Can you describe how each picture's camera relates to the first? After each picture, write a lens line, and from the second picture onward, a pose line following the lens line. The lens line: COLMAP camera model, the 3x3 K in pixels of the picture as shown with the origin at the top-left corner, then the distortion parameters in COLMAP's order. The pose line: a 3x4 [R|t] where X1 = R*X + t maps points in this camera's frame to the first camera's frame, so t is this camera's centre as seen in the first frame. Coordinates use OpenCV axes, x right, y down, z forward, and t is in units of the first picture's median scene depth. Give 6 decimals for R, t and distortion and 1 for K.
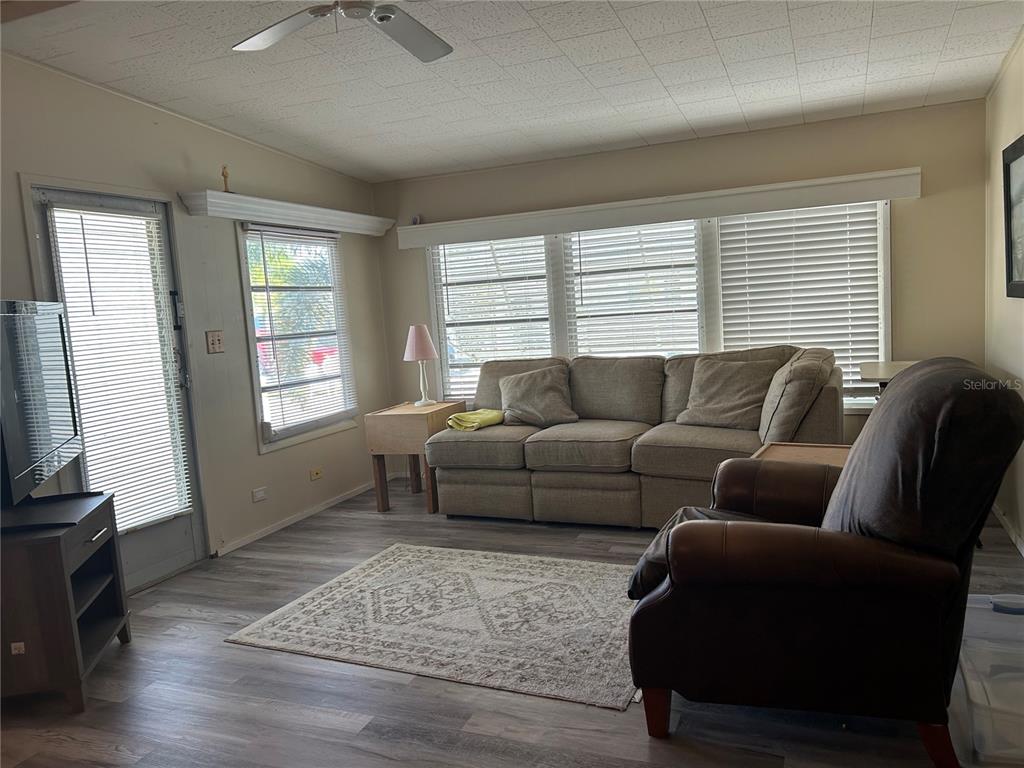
lens RADIAL K [[776.0, 0, 522.8], [0, 776.0, 388.1], [0, 0, 1]] dist [0.072980, -0.076328]
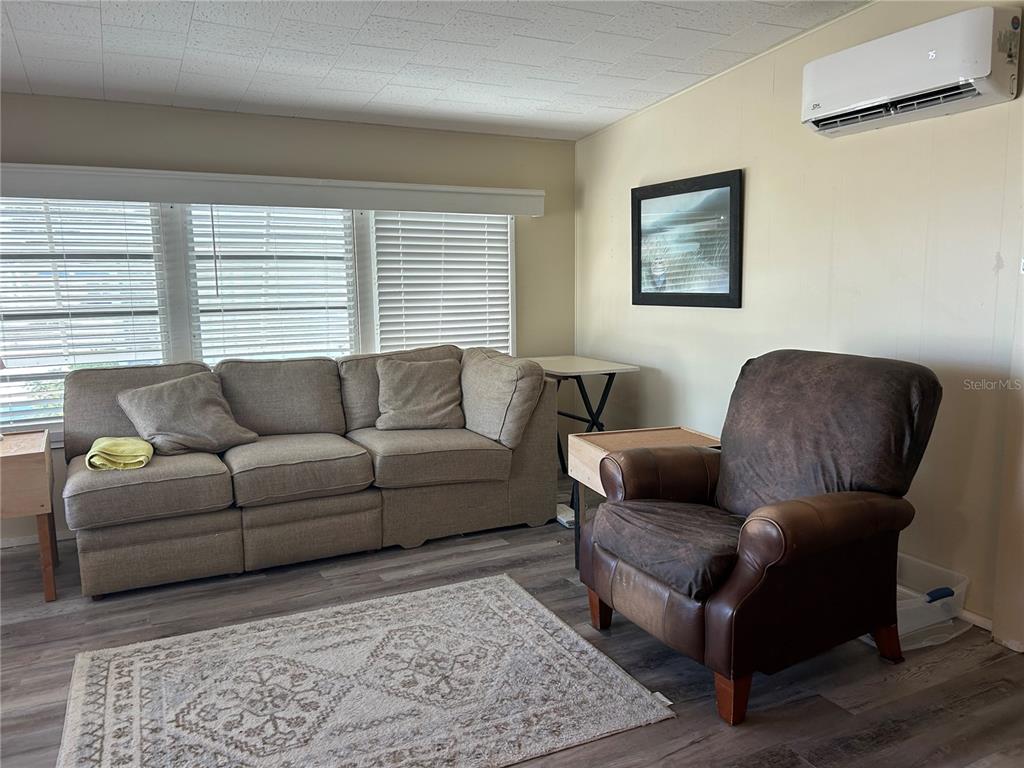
lens RADIAL K [[776.0, 0, 521.6], [0, 776.0, 386.1], [0, 0, 1]] dist [0.072980, -0.076328]
pose [[0.646711, -0.047748, 0.761239, -0.397740], [0.053157, 0.998433, 0.017466, -0.013665], [-0.760881, 0.029170, 0.648236, 0.279201]]
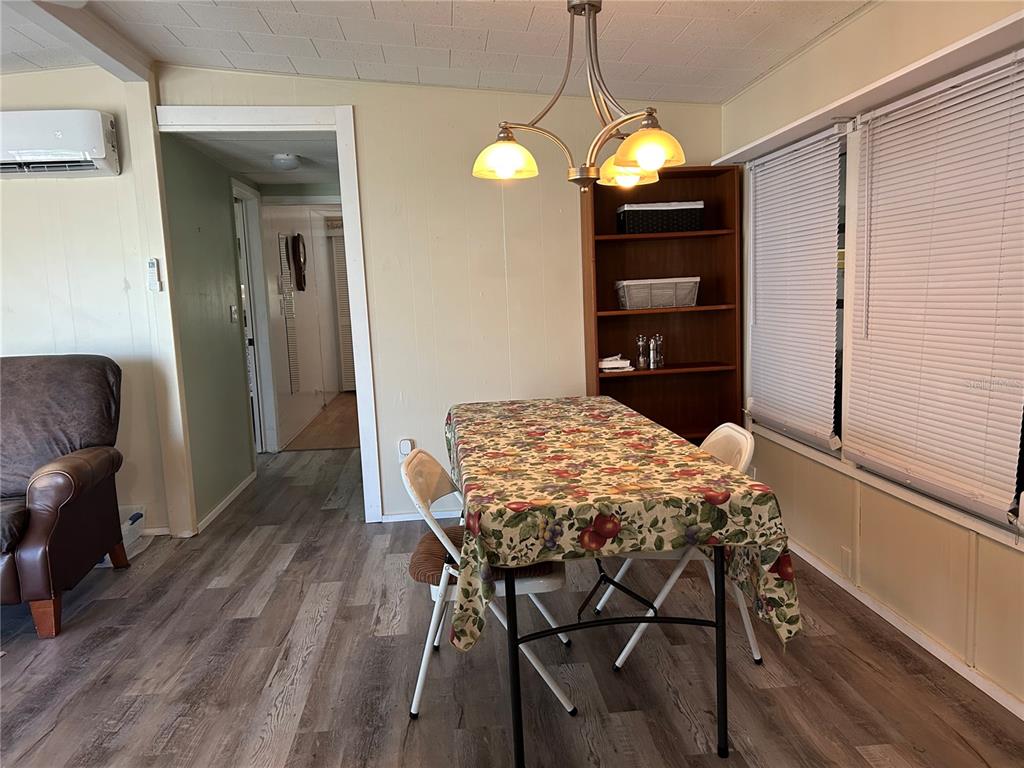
lens RADIAL K [[776.0, 0, 514.7], [0, 776.0, 385.1], [0, 0, 1]] dist [0.072980, -0.076328]
pose [[-0.457285, -0.020865, 0.889075, -0.698648], [0.169661, 0.979317, 0.110246, 0.009539], [-0.872987, 0.201255, -0.444287, 0.432273]]
